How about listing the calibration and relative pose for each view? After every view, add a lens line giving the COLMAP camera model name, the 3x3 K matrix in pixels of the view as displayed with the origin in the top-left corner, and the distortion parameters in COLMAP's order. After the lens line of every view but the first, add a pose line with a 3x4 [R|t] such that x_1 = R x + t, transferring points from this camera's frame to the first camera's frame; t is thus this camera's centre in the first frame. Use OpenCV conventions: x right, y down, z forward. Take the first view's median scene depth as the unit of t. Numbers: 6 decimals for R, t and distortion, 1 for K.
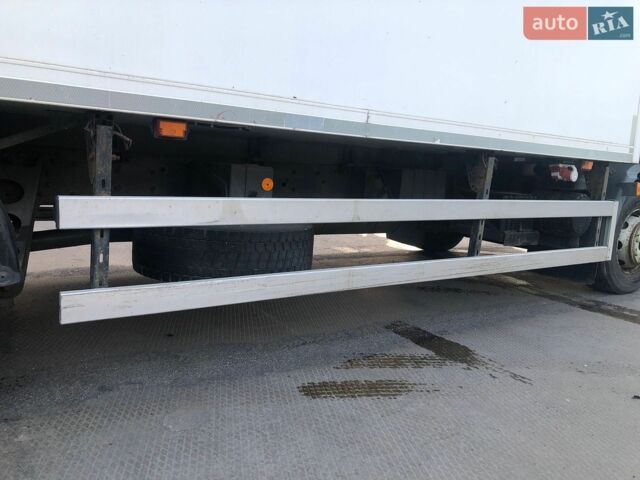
lens RADIAL K [[689.7, 0, 320.0], [0, 689.7, 240.0], [0, 0, 1]] dist [0.064072, -0.170689]
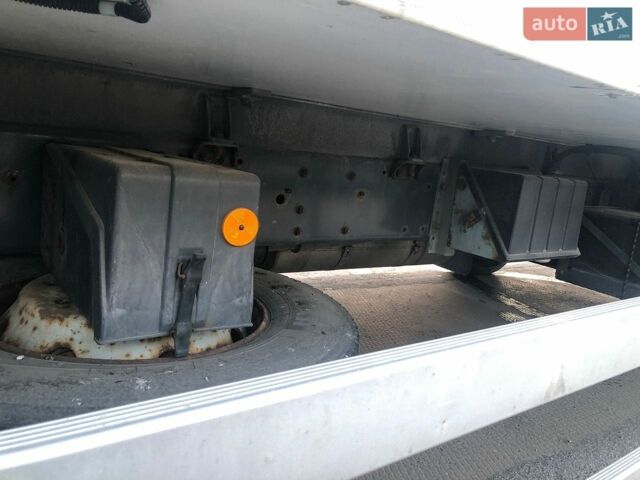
lens RADIAL K [[689.7, 0, 320.0], [0, 689.7, 240.0], [0, 0, 1]] dist [0.064072, -0.170689]
pose [[0.998467, 0.045947, 0.030864, -0.038492], [-0.047006, 0.998298, 0.034525, -0.069562], [-0.029225, -0.035923, 0.998927, 0.532789]]
